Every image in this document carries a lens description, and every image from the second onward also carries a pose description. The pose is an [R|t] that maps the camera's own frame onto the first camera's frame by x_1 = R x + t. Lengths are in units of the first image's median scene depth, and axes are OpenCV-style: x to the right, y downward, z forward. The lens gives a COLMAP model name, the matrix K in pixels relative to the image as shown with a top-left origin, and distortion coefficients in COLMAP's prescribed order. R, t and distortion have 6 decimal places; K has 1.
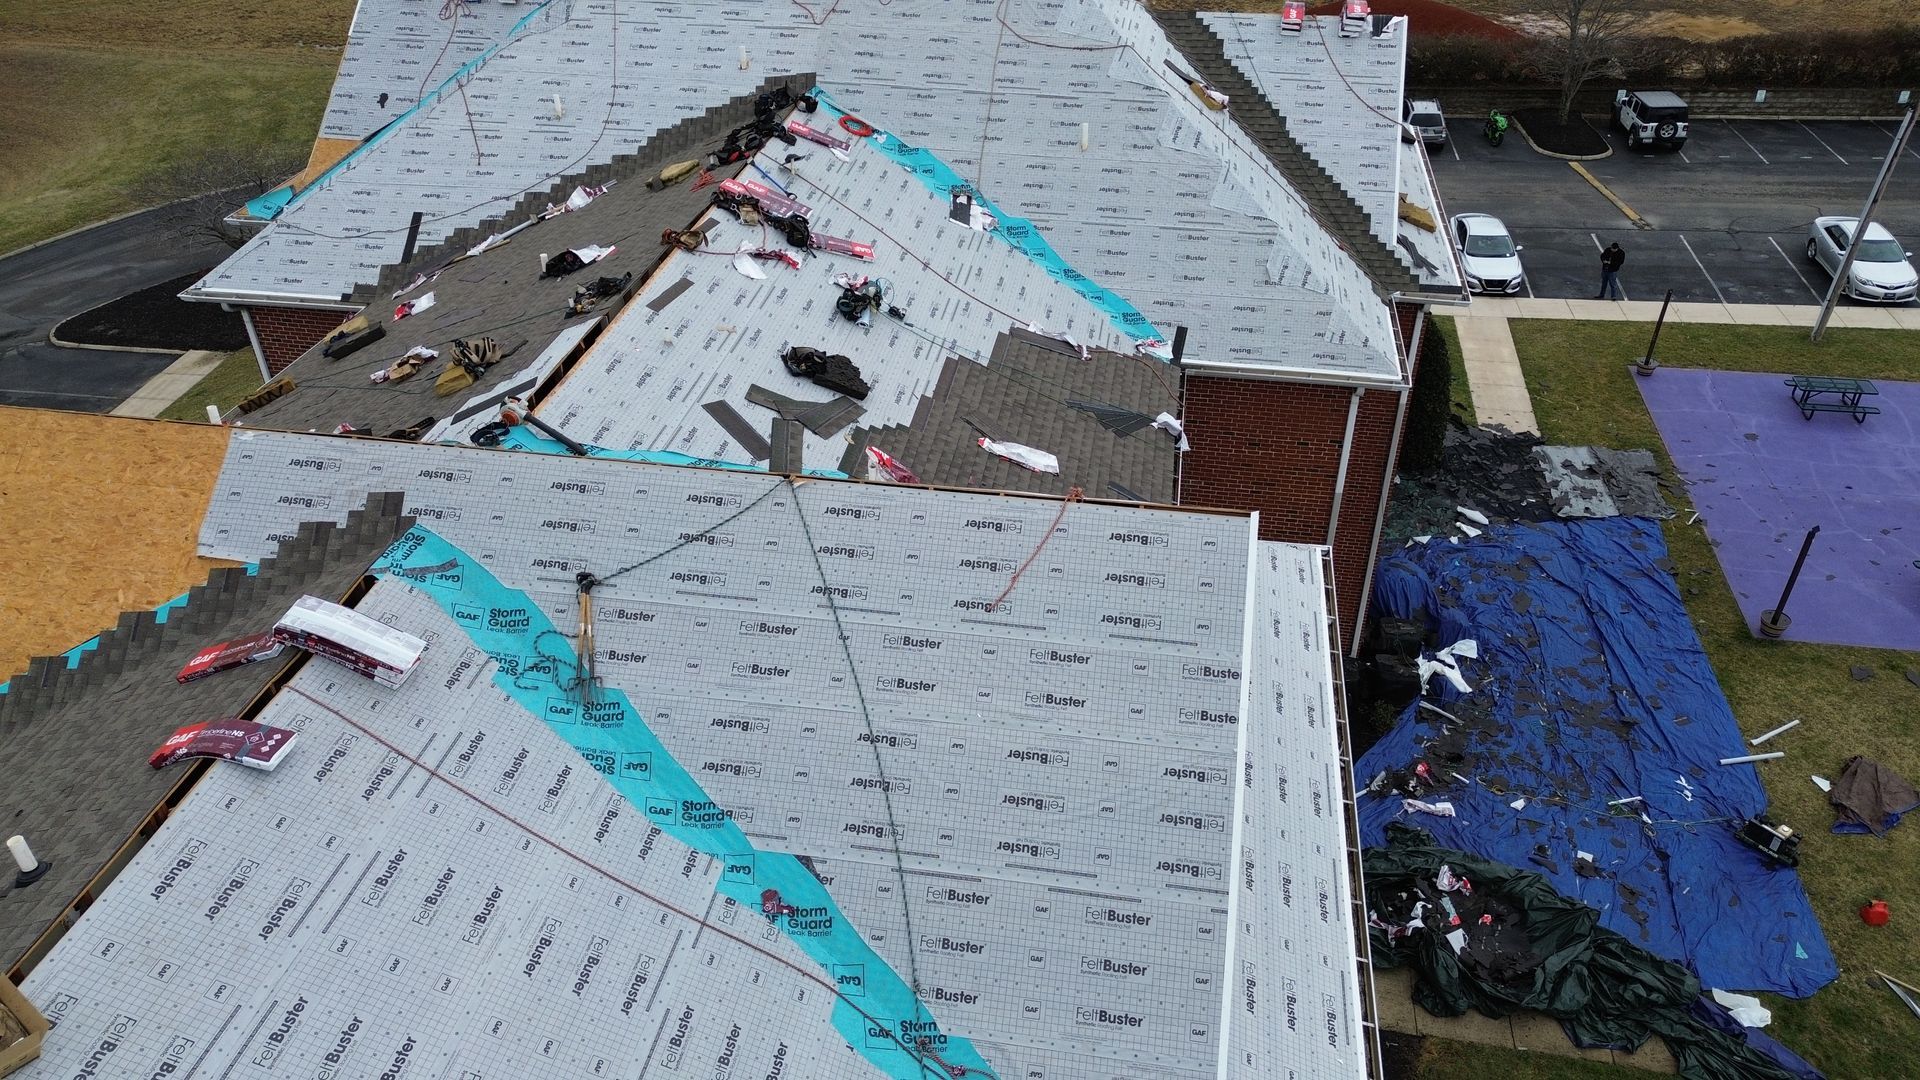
lens RADIAL K [[1353.0, 0, 973.1], [0, 1353.0, 520.8], [0, 0, 1]] dist [0.060625, -0.049202]
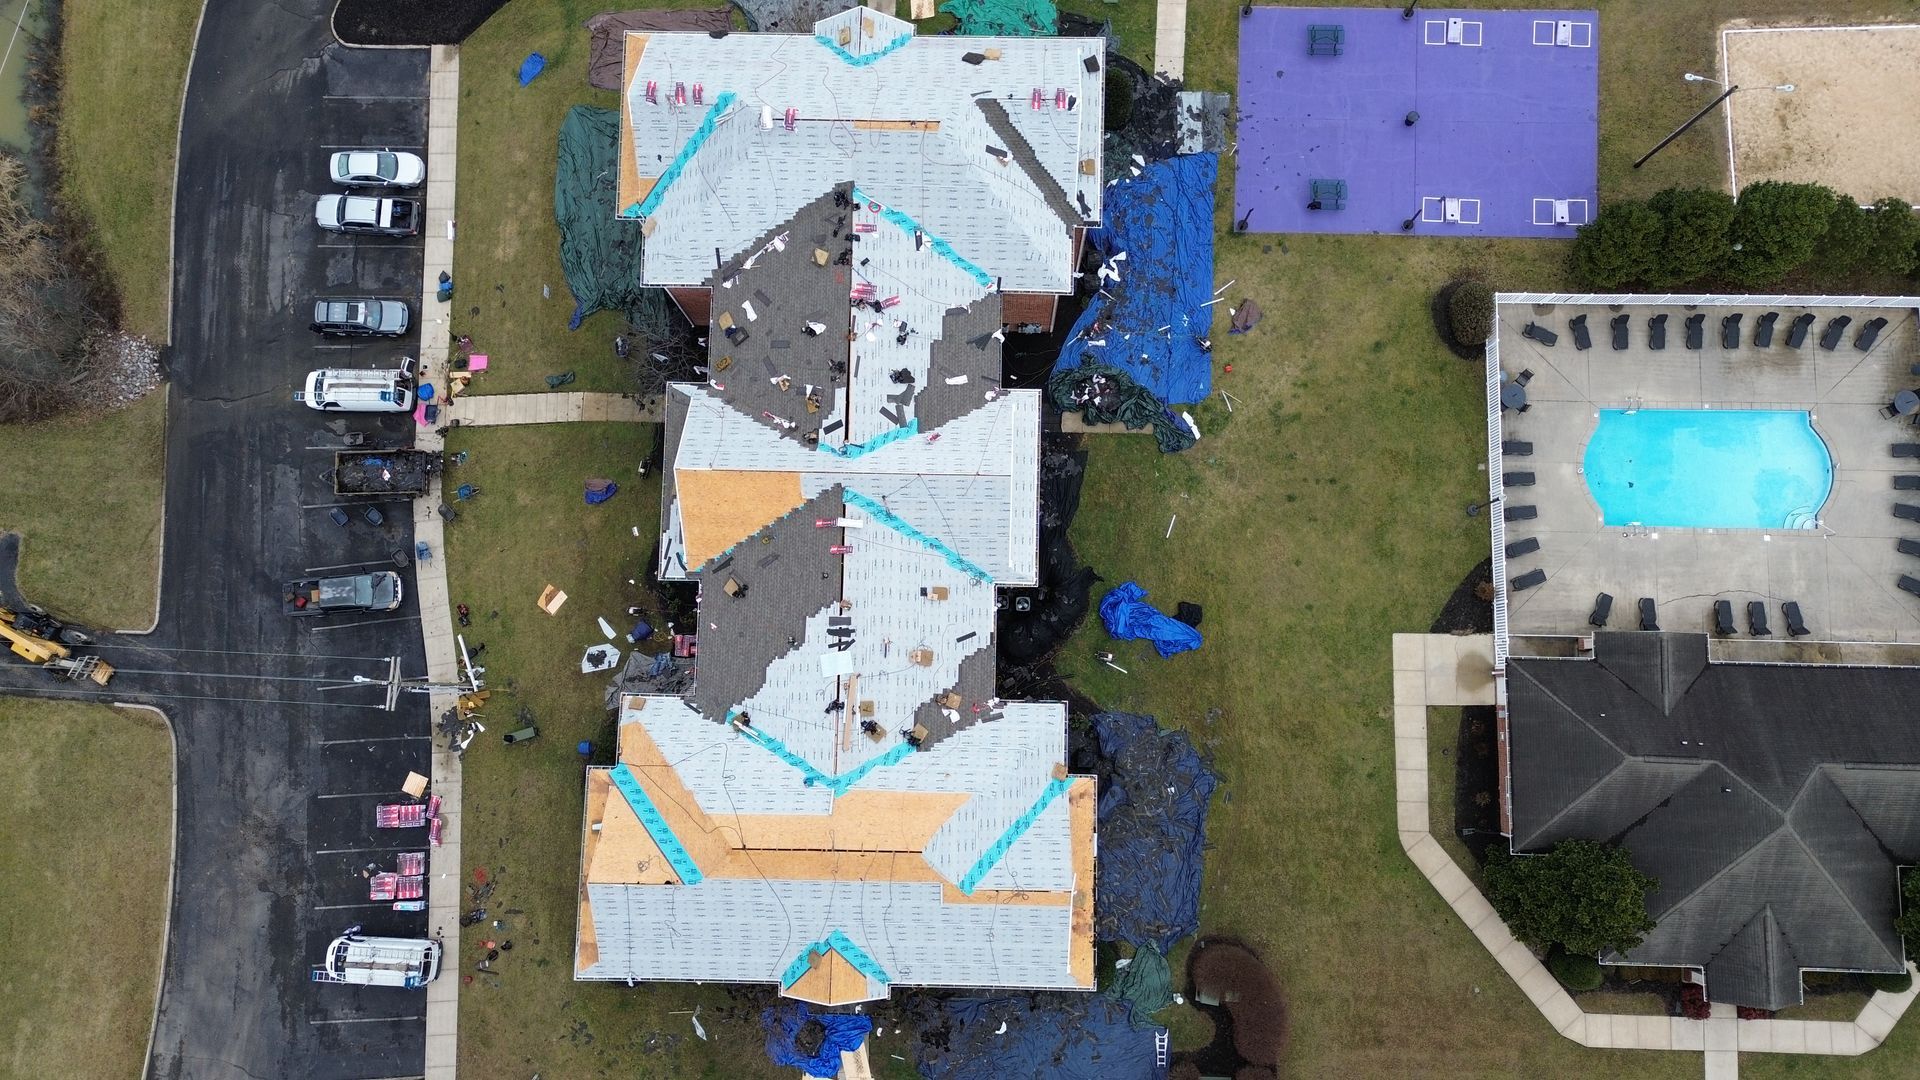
lens RADIAL K [[1353.0, 0, 962.5], [0, 1353.0, 536.3], [0, 0, 1]] dist [0.060625, -0.049202]
pose [[0.989922, -0.141594, -0.002182, -0.000504], [0.093866, 0.644548, 0.758780, -1.881049], [-0.106032, -0.751338, 0.651343, -1.251592]]
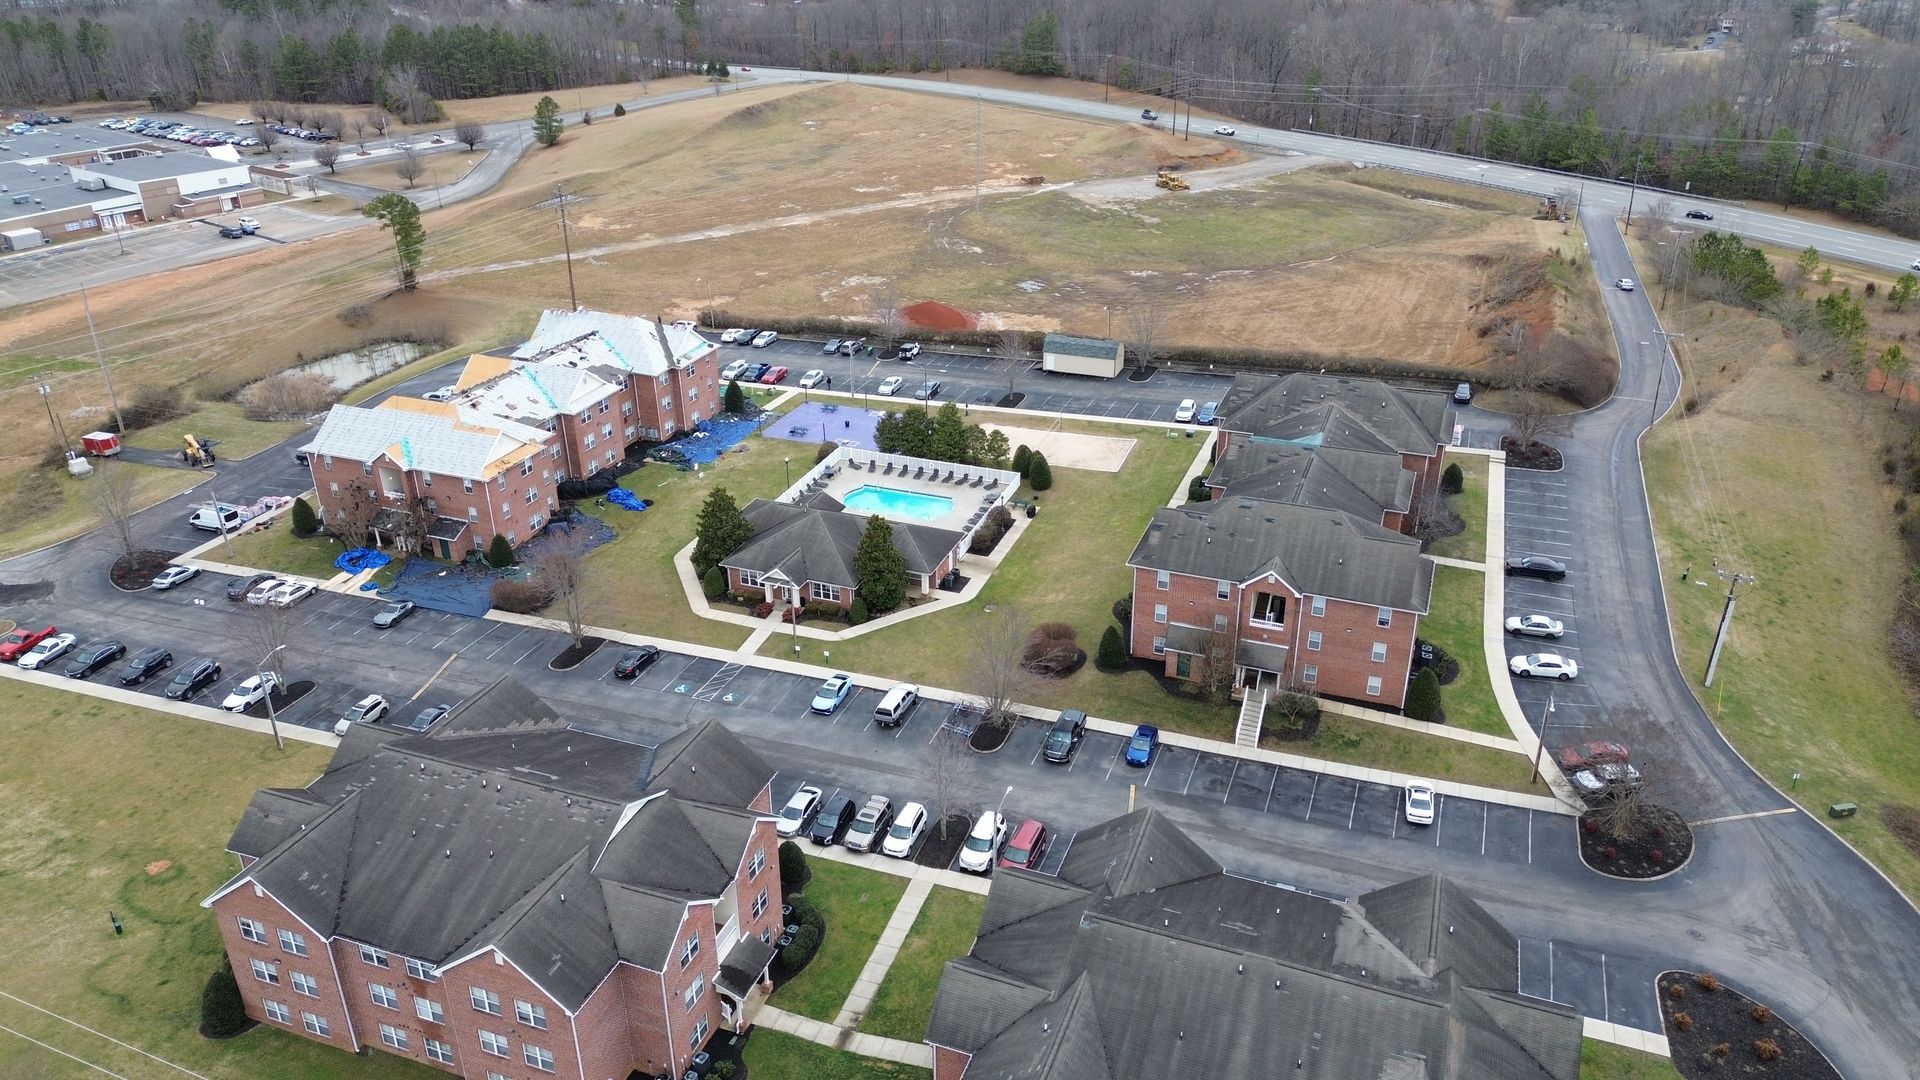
lens RADIAL K [[1353.0, 0, 963.0], [0, 1353.0, 538.9], [0, 0, 1]] dist [0.060625, -0.049202]
pose [[0.979486, 0.086349, -0.182072, 3.102356], [-0.109661, 0.986439, -0.122113, 1.385195], [0.169058, 0.139575, 0.975673, -5.390312]]
